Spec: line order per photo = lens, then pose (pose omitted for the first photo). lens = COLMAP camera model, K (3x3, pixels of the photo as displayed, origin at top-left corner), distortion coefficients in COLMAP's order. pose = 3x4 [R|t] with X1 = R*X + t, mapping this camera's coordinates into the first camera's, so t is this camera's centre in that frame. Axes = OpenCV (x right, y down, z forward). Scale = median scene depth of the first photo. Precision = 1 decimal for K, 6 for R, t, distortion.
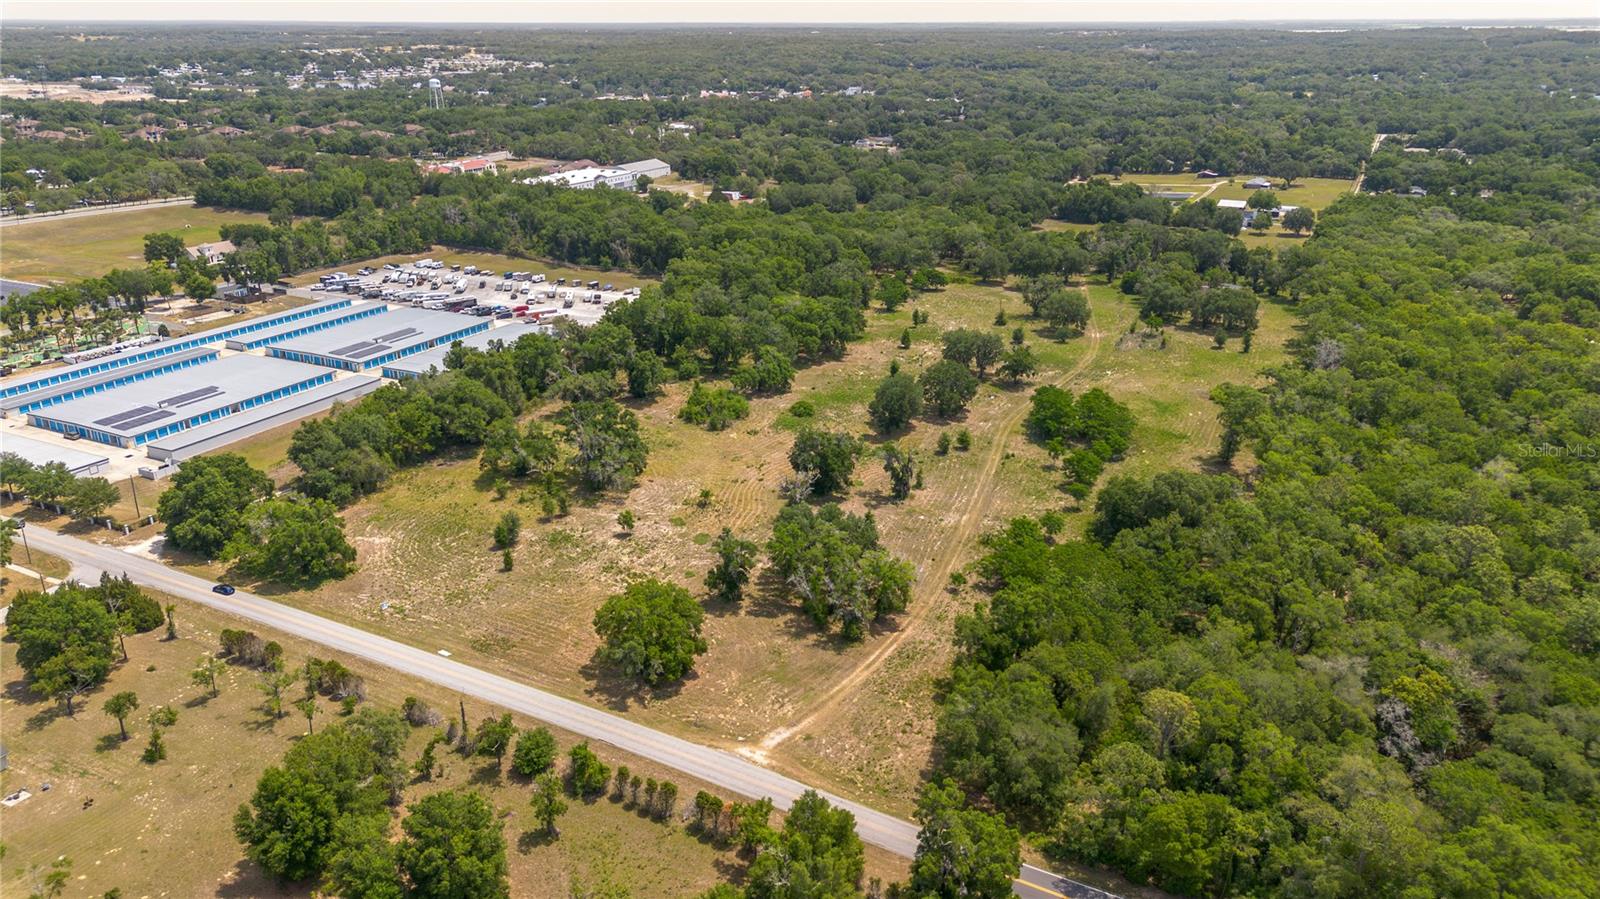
lens RADIAL K [[1133.0, 0, 800.0], [0, 1133.0, 449.5], [0, 0, 1]] dist [0.066282, -0.065350]
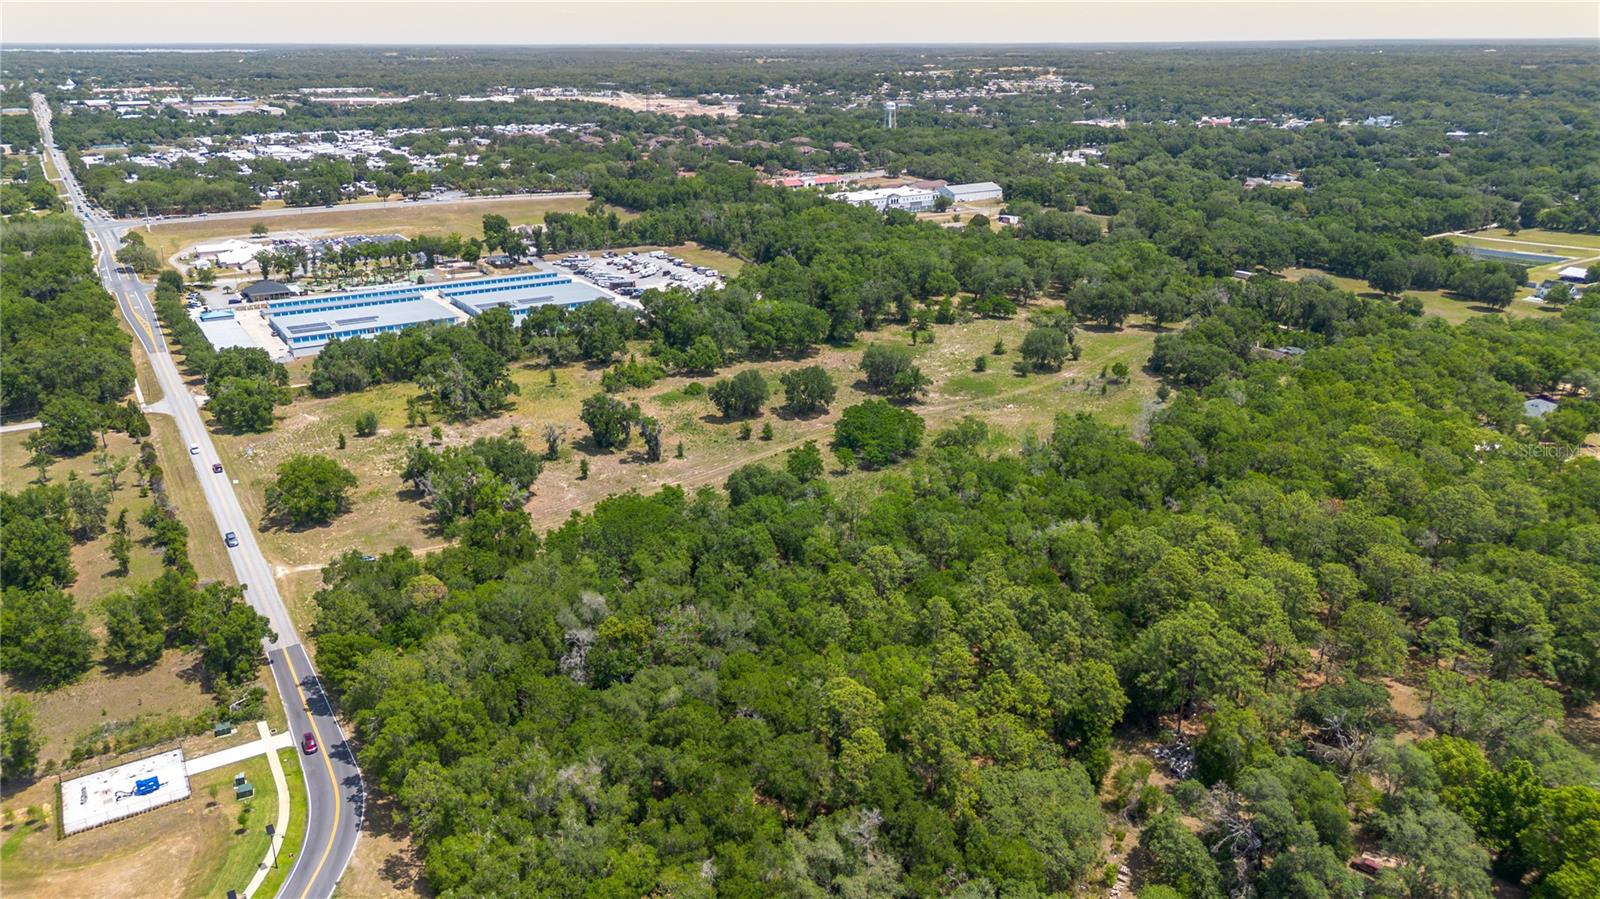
lens RADIAL K [[1133.0, 0, 800.0], [0, 1133.0, 449.5], [0, 0, 1]] dist [0.066282, -0.065350]
pose [[0.862461, 0.170201, -0.476646, 0.582649], [-0.176956, 0.983728, 0.031079, -0.025293], [0.474180, 0.057541, 0.878546, -0.007183]]
